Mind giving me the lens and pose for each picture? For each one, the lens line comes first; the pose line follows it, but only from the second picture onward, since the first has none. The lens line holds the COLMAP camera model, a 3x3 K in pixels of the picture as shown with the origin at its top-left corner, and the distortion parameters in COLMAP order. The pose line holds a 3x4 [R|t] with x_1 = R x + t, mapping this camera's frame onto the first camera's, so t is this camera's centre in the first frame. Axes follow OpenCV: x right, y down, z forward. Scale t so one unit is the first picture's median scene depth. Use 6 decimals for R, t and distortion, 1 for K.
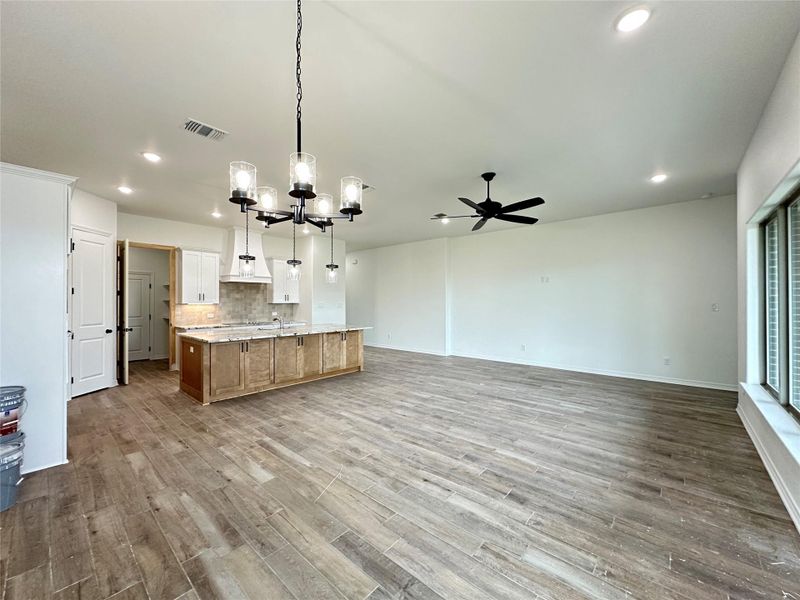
lens RADIAL K [[318.8, 0, 398.5], [0, 318.8, 300.3], [0, 0, 1]] dist [-0.003028, 0.000199]
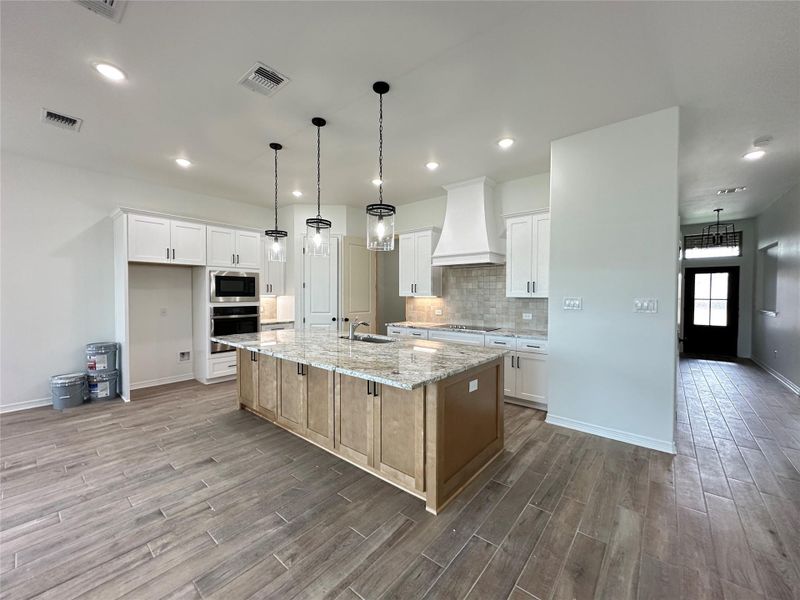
lens RADIAL K [[318.8, 0, 399.8], [0, 318.8, 300.7], [0, 0, 1]] dist [-0.003028, 0.000199]
pose [[0.028640, 0.024142, -0.999298, 0.210750], [0.001389, 0.999706, 0.024192, 0.001715], [0.999589, -0.002081, 0.028598, 1.014973]]
